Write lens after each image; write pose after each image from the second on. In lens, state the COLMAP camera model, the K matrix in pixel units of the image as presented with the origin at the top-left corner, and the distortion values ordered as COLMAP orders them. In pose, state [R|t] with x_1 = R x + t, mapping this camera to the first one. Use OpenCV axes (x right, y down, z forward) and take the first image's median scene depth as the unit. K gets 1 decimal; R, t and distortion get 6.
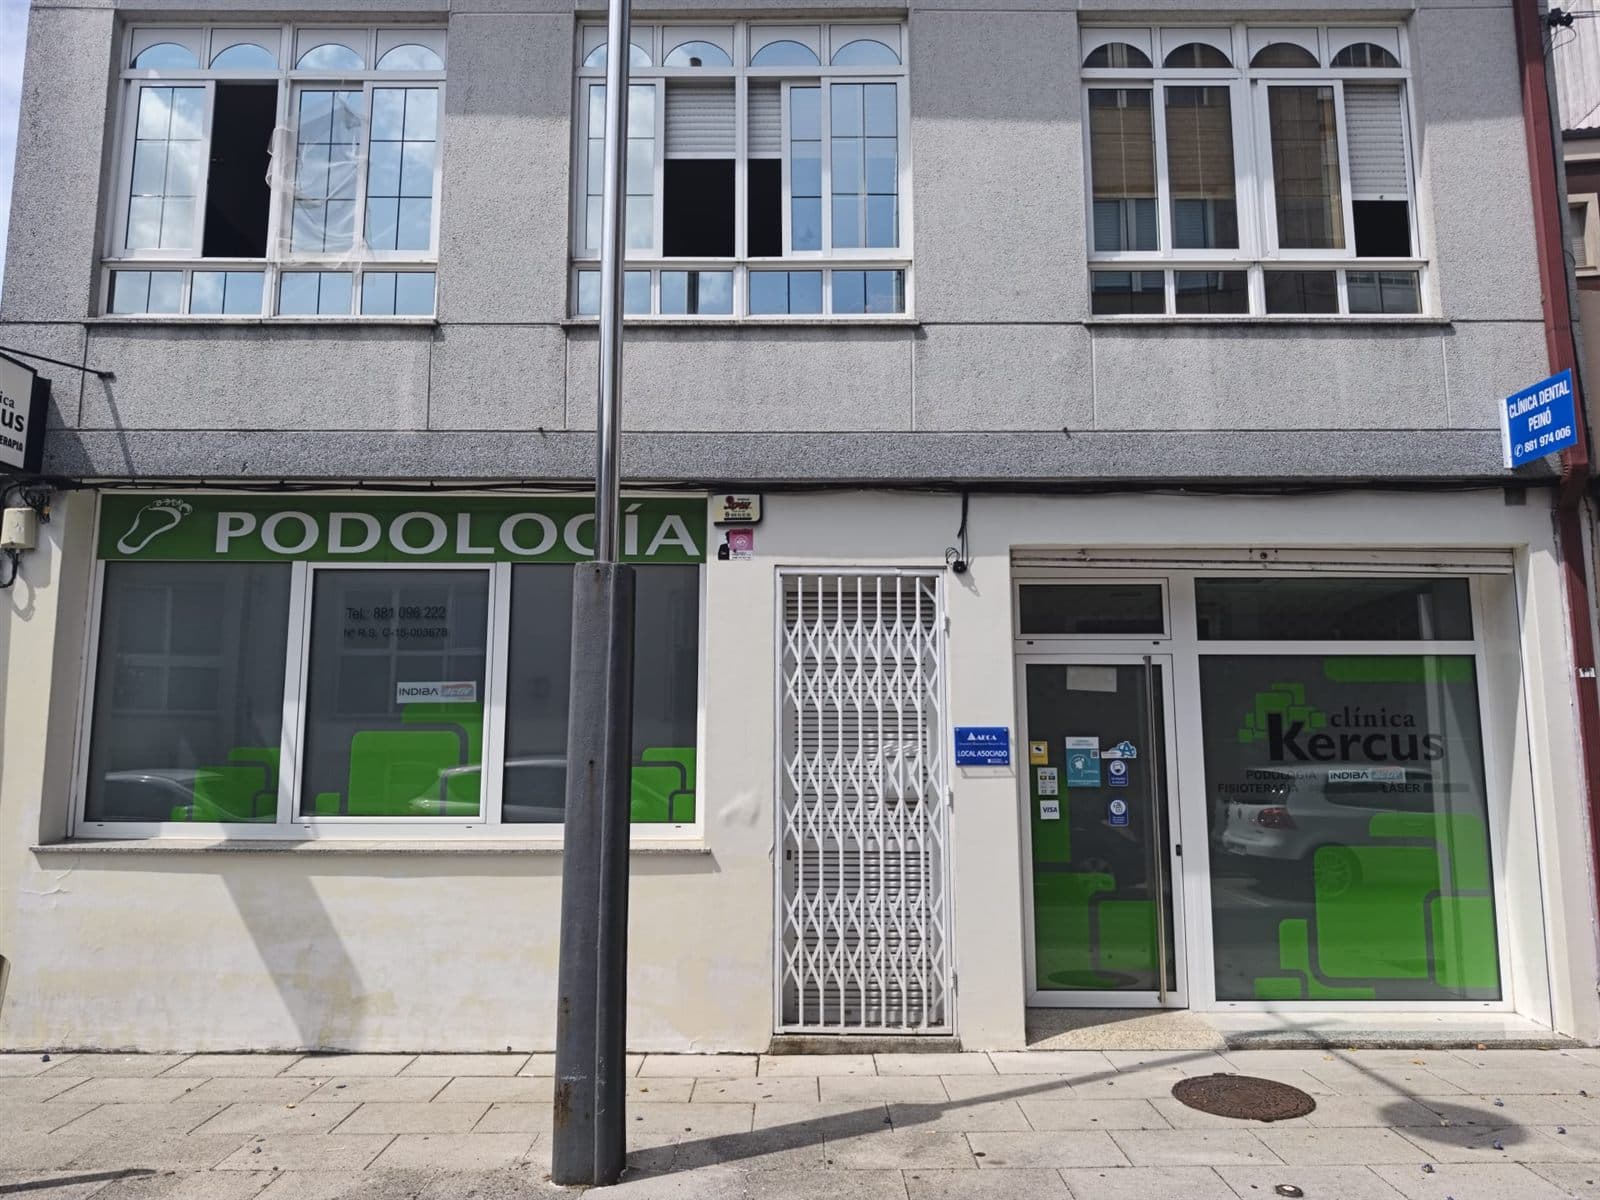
lens RADIAL K [[1115.5, 0, 780.1], [0, 1115.5, 598.2], [0, 0, 1]] dist [0.078116, -0.102723]
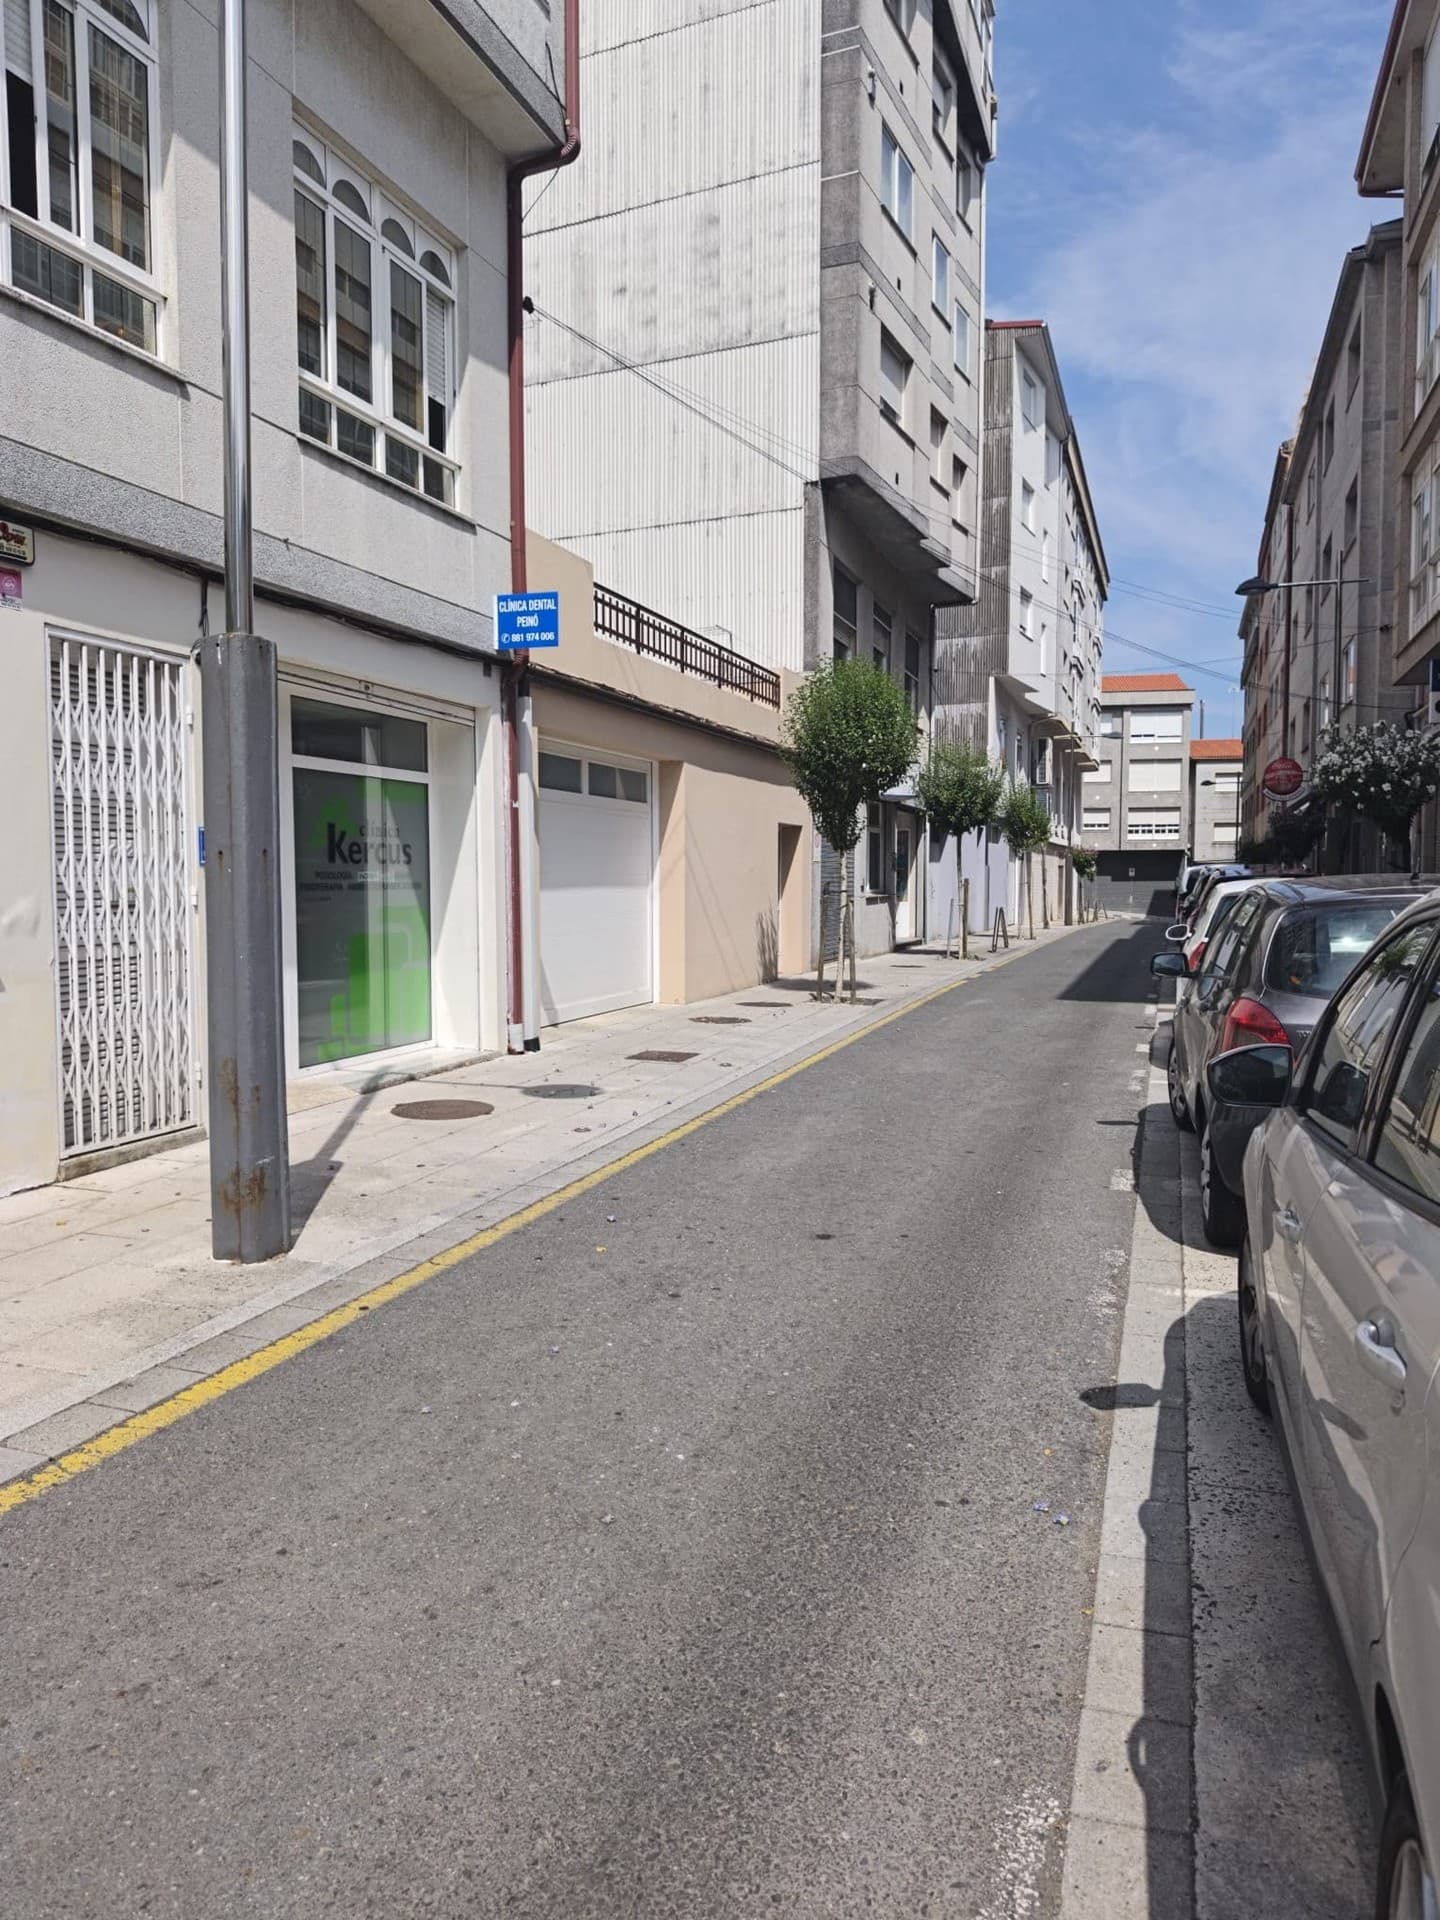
lens RADIAL K [[1338.6, 0, 719.8], [0, 1338.6, 953.3], [0, 0, 1]] dist [0.078116, -0.102723]
pose [[0.324884, -0.055307, 0.944135, -0.798934], [-0.127712, 0.986579, 0.101741, 0.045259], [-0.937091, -0.153632, 0.313461, 0.184442]]
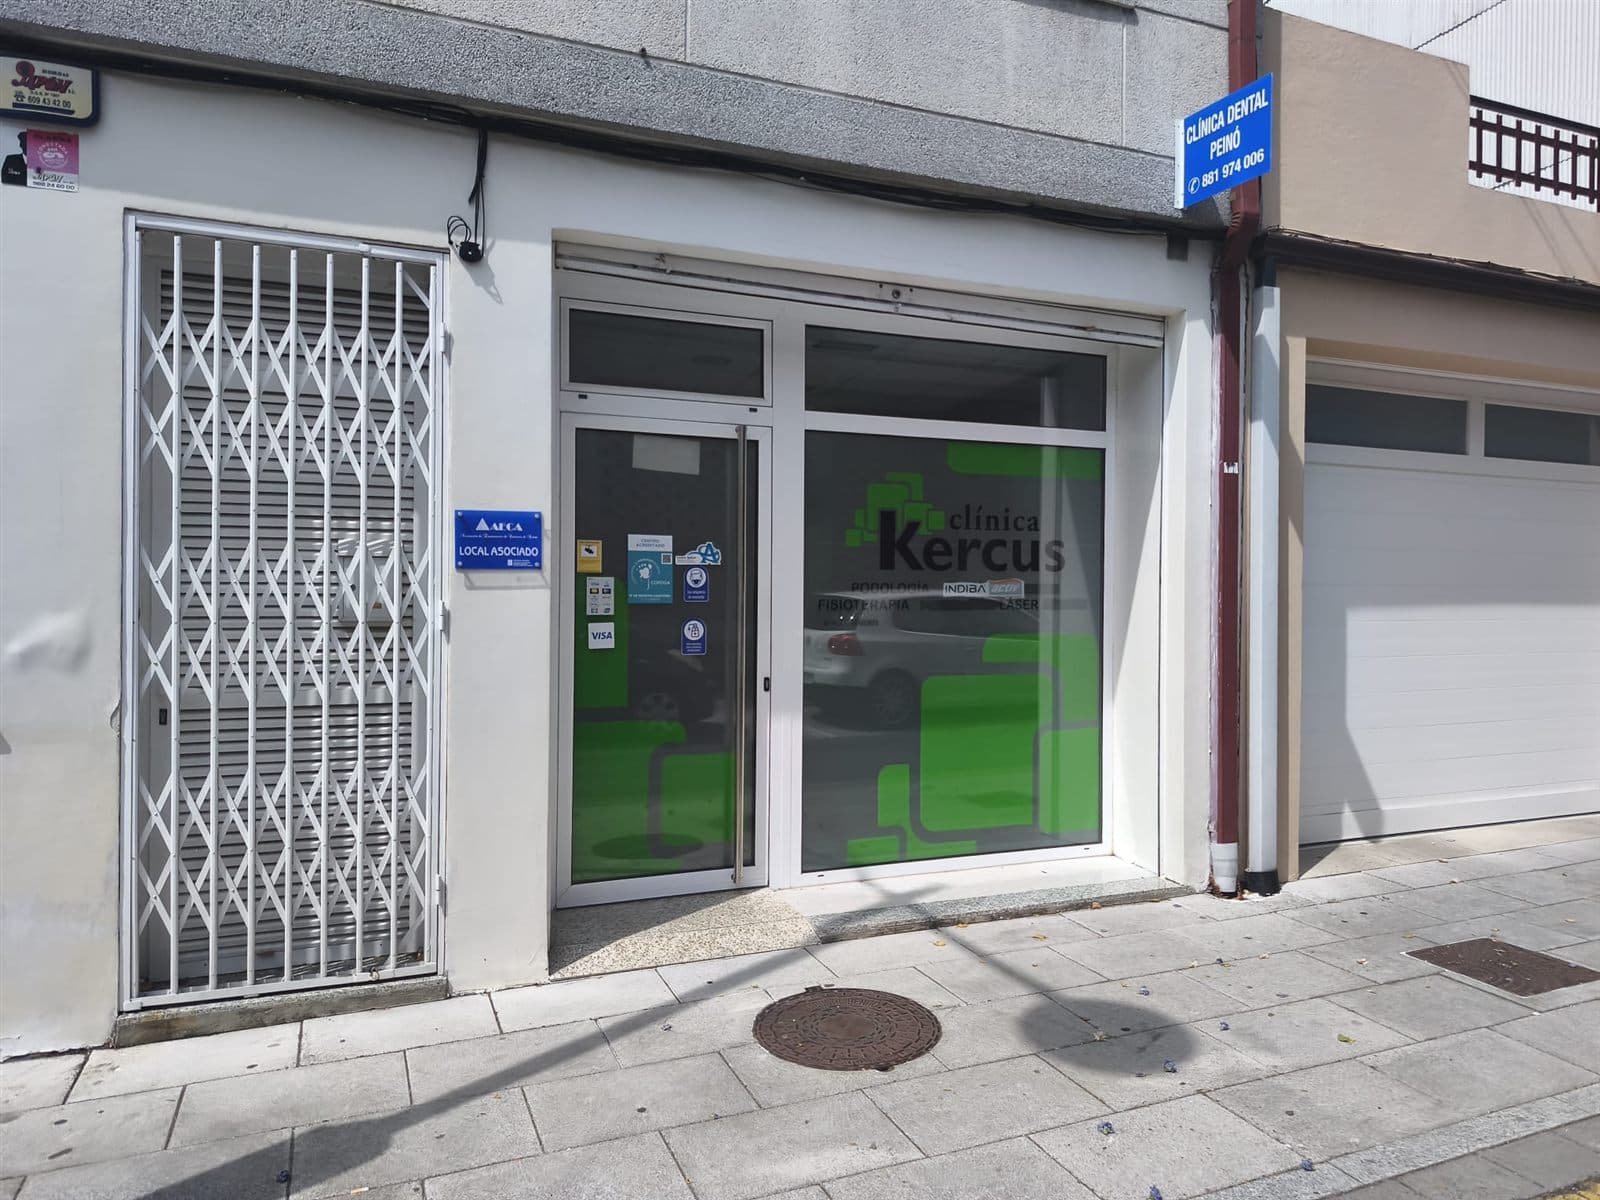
lens RADIAL K [[1110.5, 0, 810.7], [0, 1110.5, 593.1], [0, 0, 1]] dist [0.013073, -0.020901]
pose [[0.918840, 0.004003, 0.394609, 0.091273], [-0.059519, 0.989916, 0.128546, 0.068430], [-0.390115, -0.141600, 0.909813, 0.338707]]
